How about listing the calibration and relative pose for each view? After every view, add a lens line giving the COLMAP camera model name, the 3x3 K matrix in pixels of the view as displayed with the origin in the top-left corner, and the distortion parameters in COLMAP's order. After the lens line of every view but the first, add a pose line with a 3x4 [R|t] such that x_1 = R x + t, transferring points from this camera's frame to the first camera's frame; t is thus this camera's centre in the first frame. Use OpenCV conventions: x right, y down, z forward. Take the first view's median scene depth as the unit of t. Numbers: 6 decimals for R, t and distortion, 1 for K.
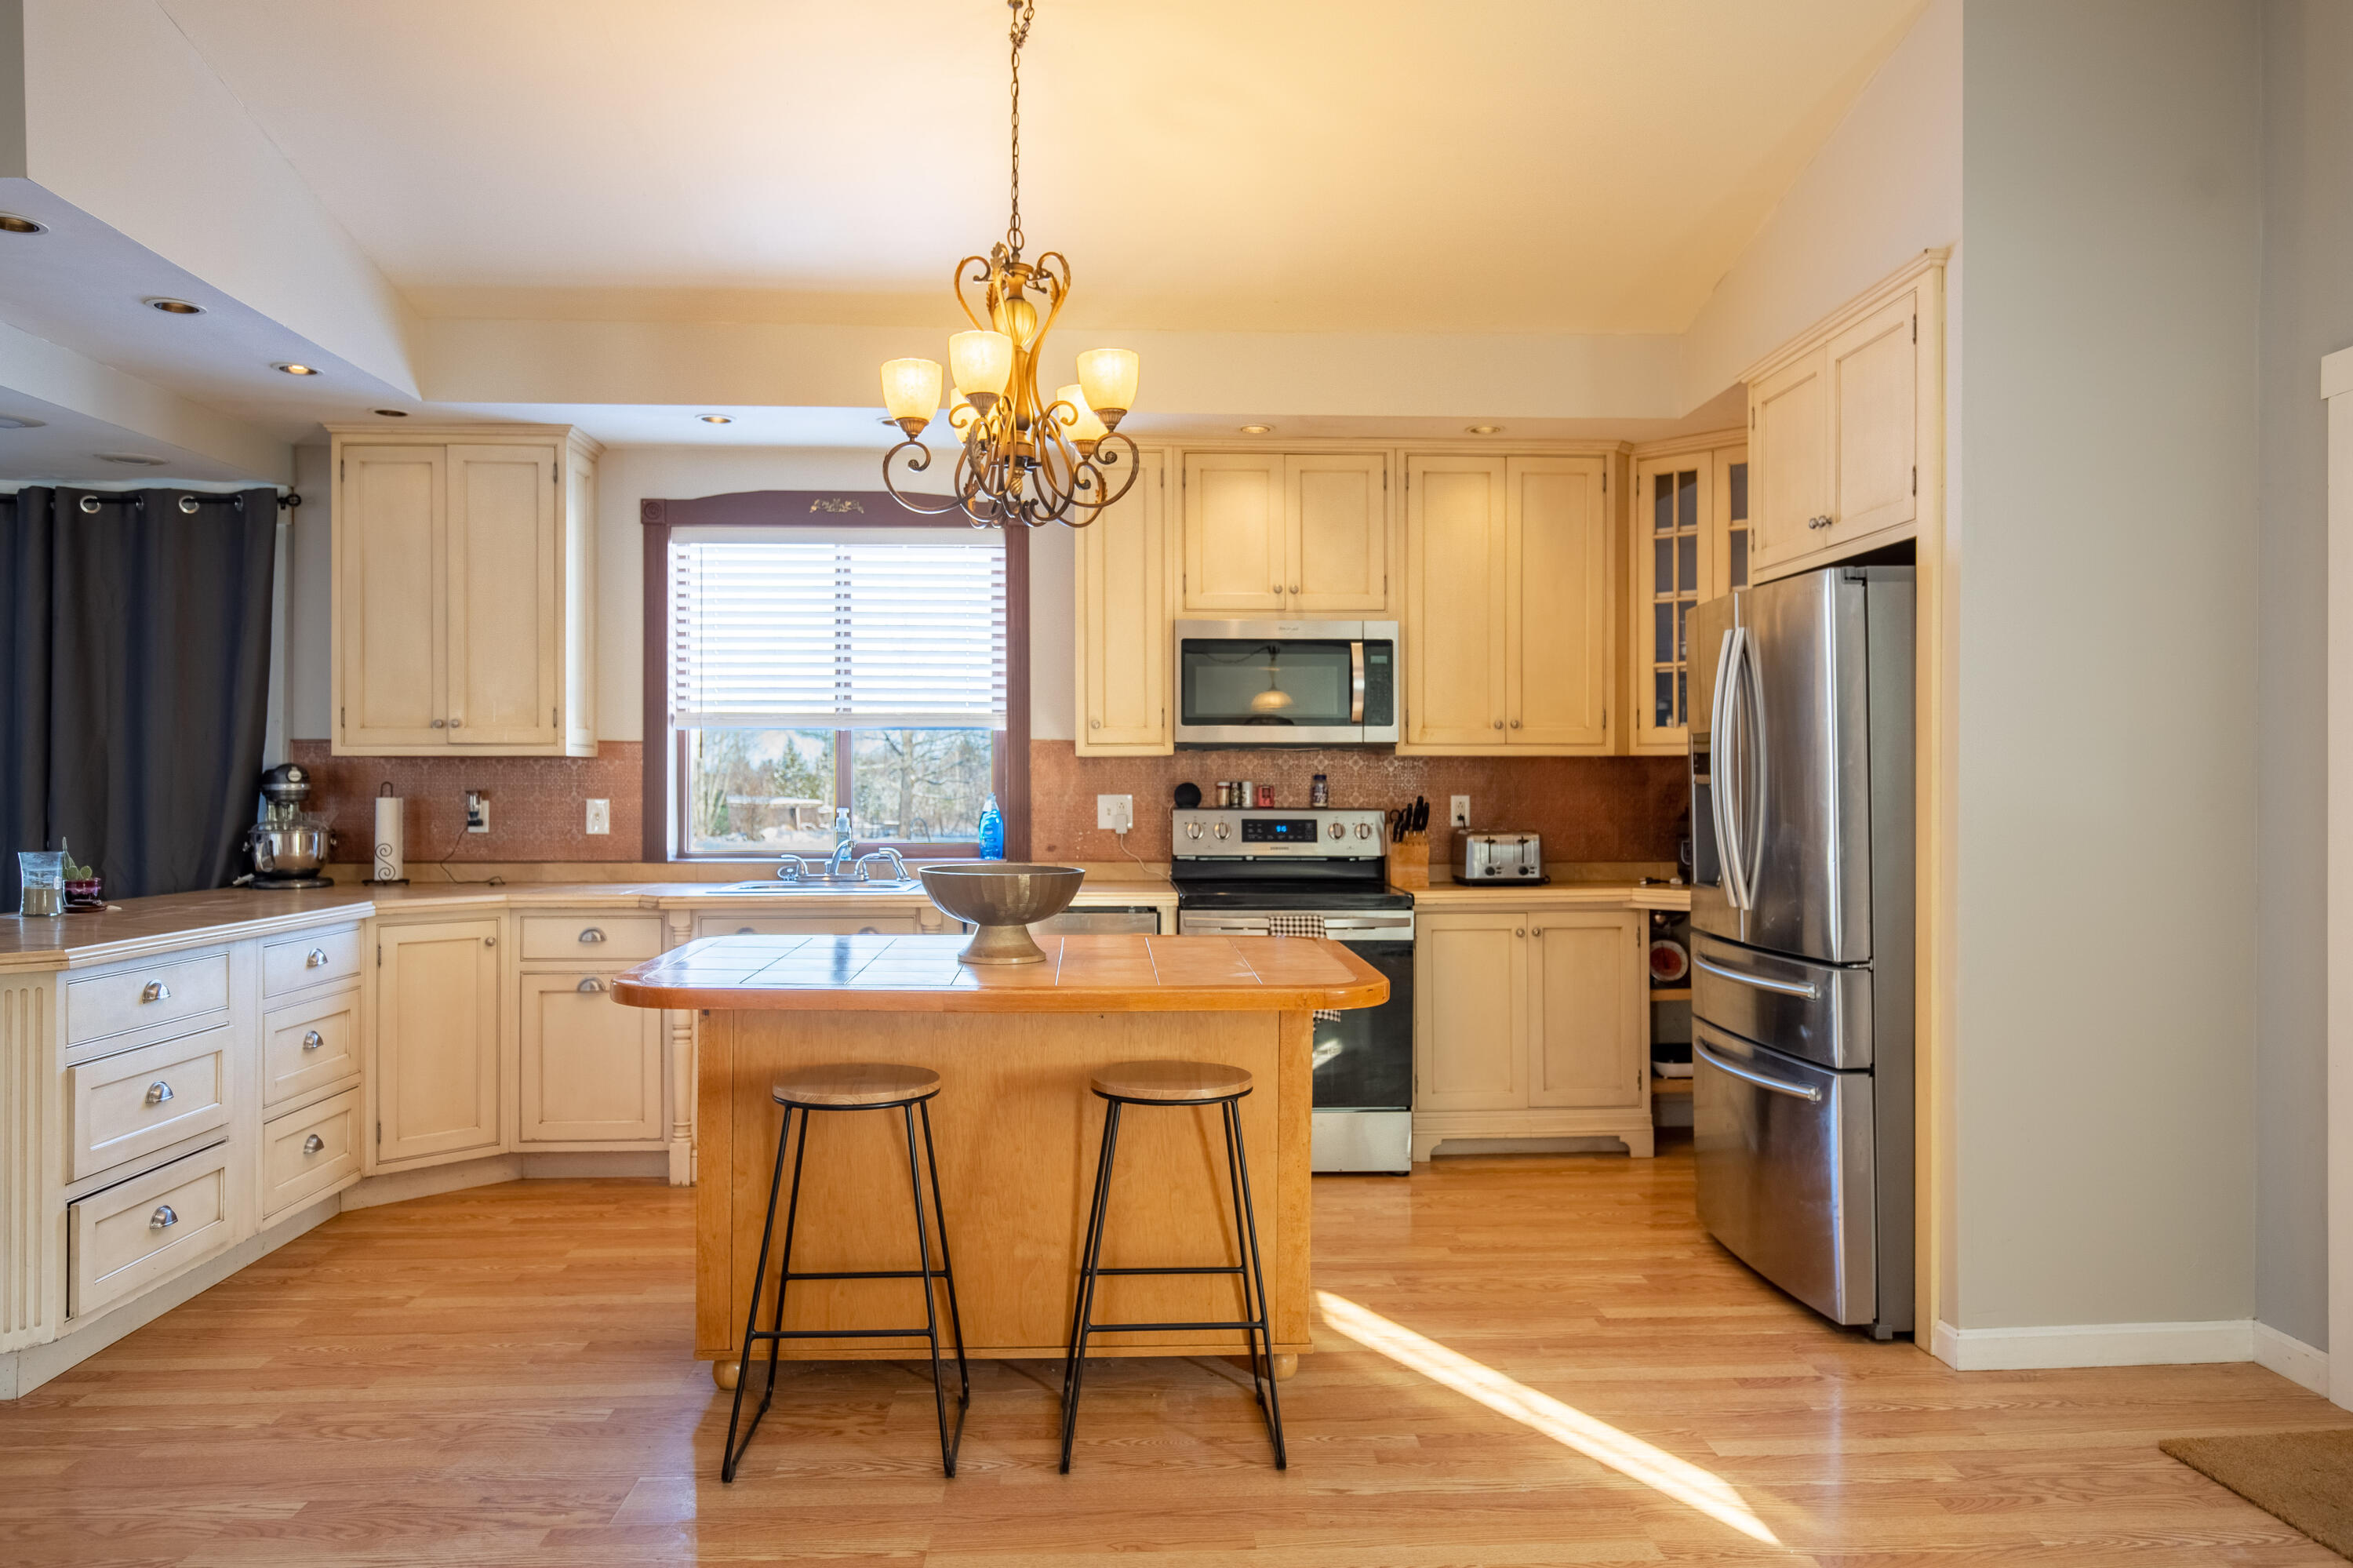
lens RADIAL K [[1622.1, 0, 1176.0], [0, 1622.1, 784.9], [0, 0, 1]] dist [0.002721, 0.000236]
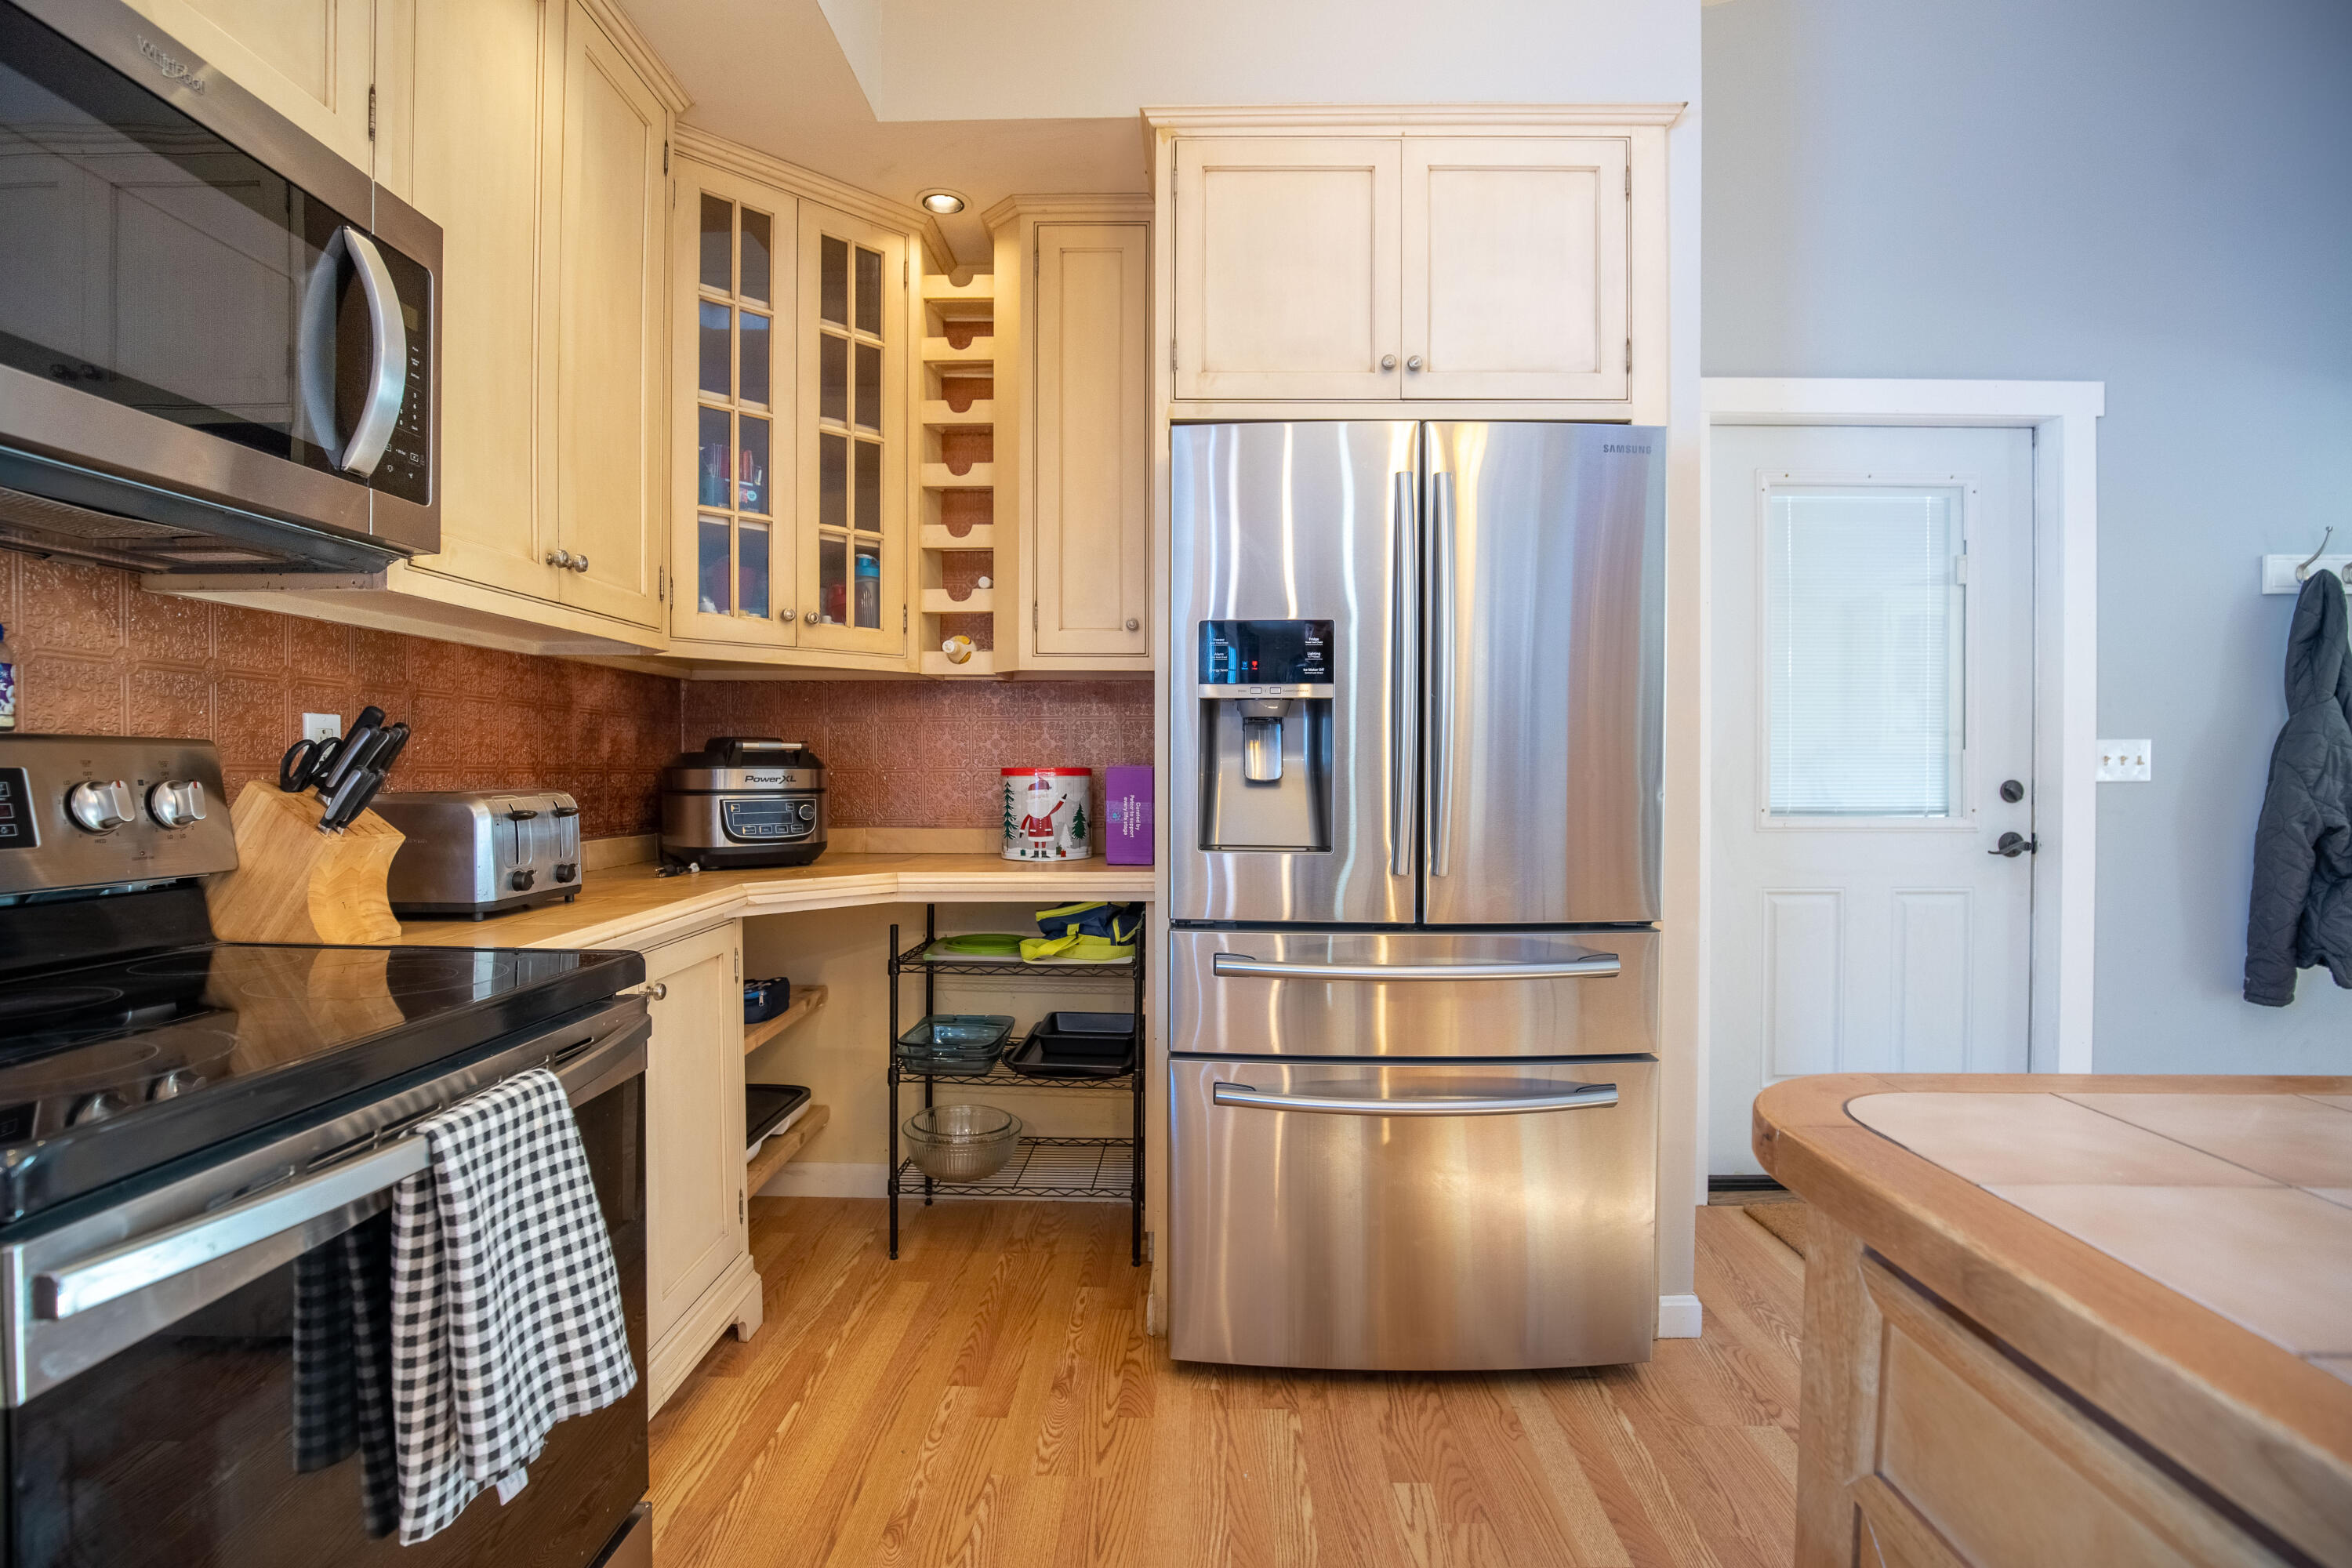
lens RADIAL K [[1109.9, 0, 1183.8], [0, 1109.9, 783.1], [0, 0, 1]] dist [-0.029194, 0.005431]
pose [[0.052440, -0.012288, 0.998548, -0.103500], [-0.003564, 0.999916, 0.012492, 0.021562], [-0.998618, -0.004214, 0.052392, 0.812149]]
